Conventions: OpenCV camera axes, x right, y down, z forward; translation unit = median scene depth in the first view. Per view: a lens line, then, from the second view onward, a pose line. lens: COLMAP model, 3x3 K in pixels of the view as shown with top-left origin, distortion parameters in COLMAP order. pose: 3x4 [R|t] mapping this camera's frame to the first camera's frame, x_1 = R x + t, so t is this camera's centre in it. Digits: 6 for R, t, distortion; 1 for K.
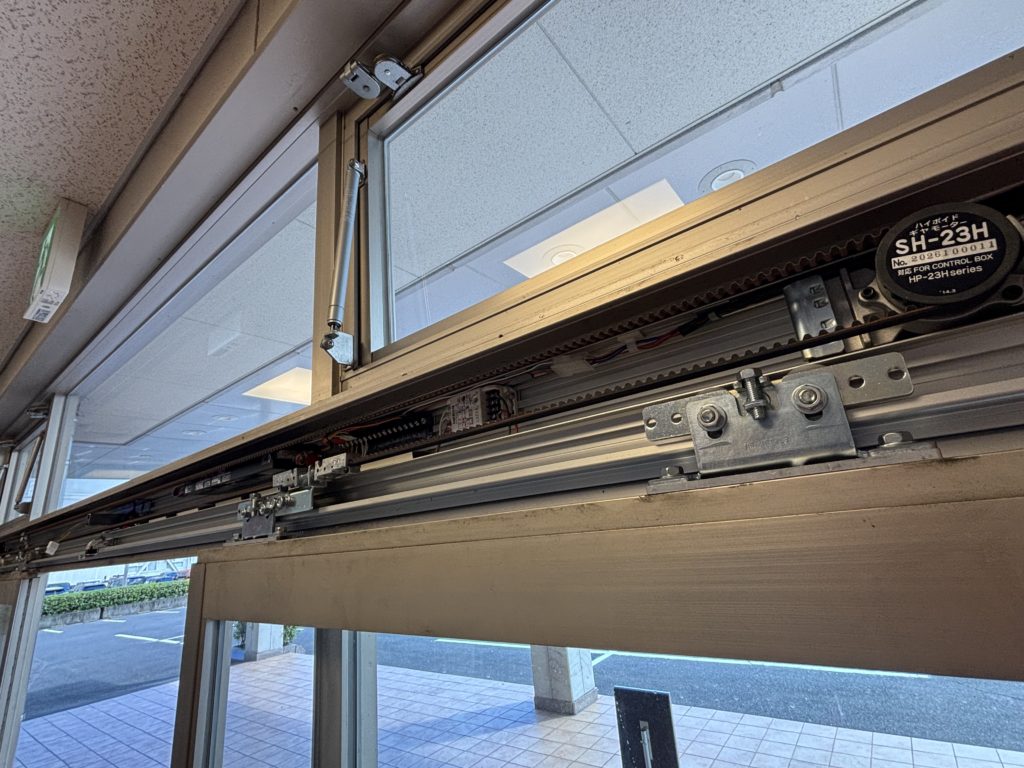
lens RADIAL K [[467.5, 0, 509.3], [0, 467.5, 379.5], [0, 0, 1]] dist [0.002208, -0.000349]
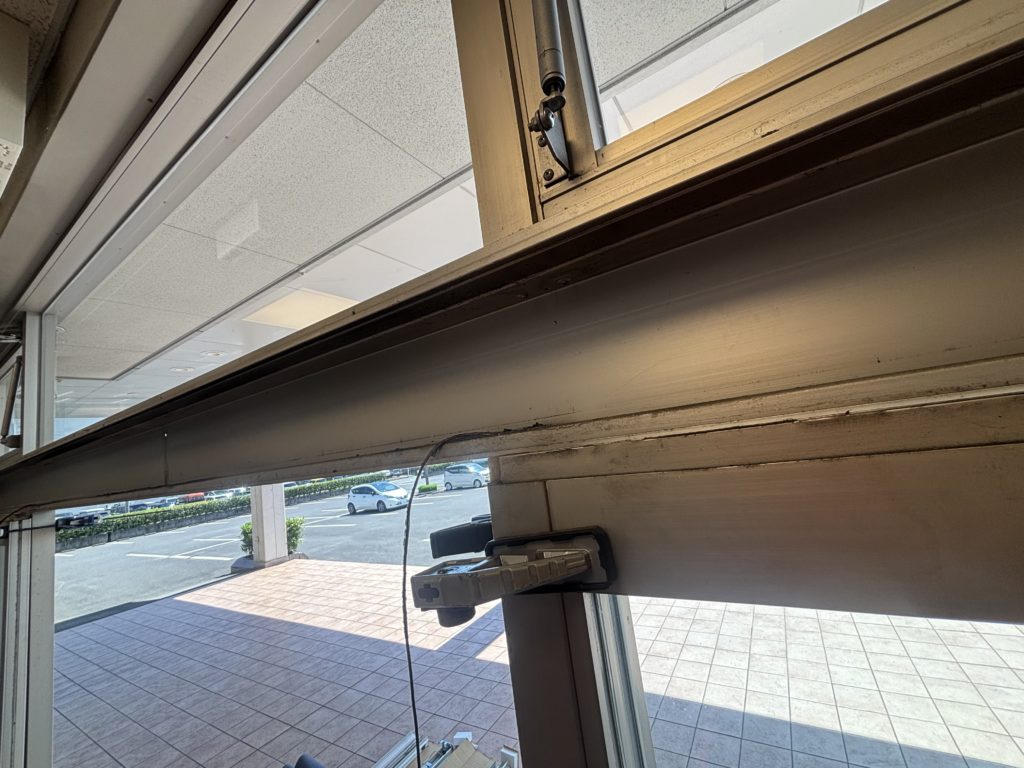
lens RADIAL K [[411.8, 0, 514.0], [0, 411.8, 383.3], [0, 0, 1]] dist [0.000216, 0.000546]
pose [[0.994903, -0.026911, 0.097179, -0.251736], [0.011586, 0.987855, 0.154945, 0.086435], [-0.100169, -0.153029, 0.983132, 0.233892]]
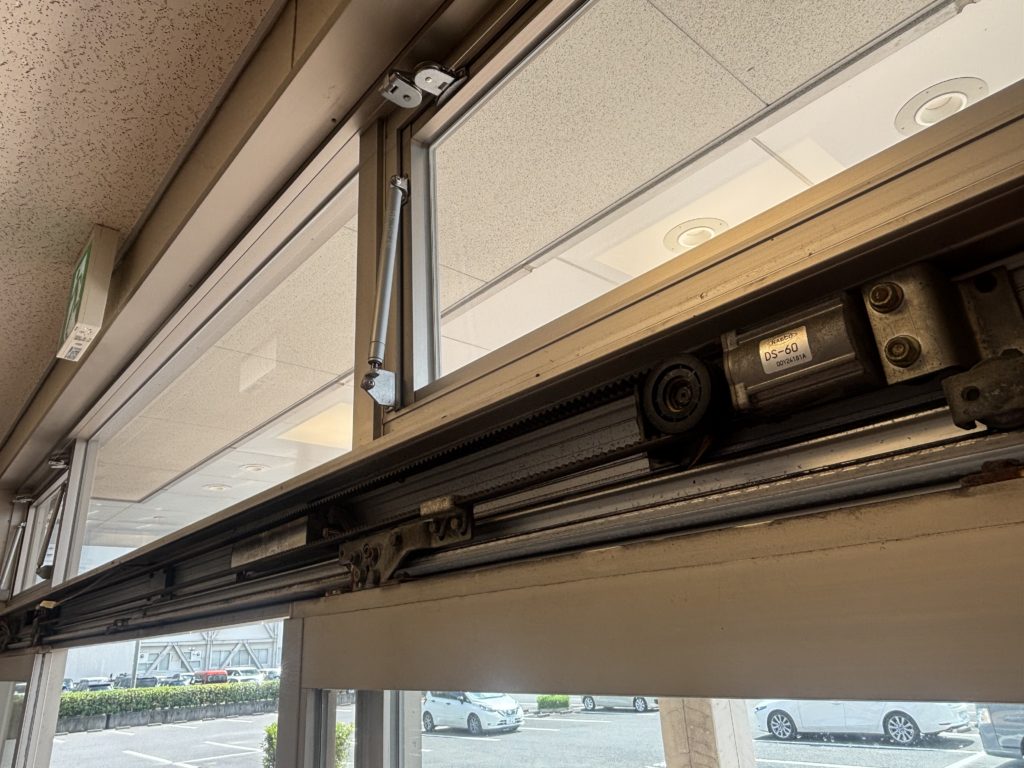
lens RADIAL K [[684.9, 0, 502.8], [0, 684.9, 389.3], [0, 0, 1]] dist [0.003828, -0.011345]
pose [[0.981354, -0.023365, -0.190785, 0.069446], [0.016862, 0.999222, -0.035641, -0.006790], [0.191469, 0.031759, 0.980985, -0.146907]]
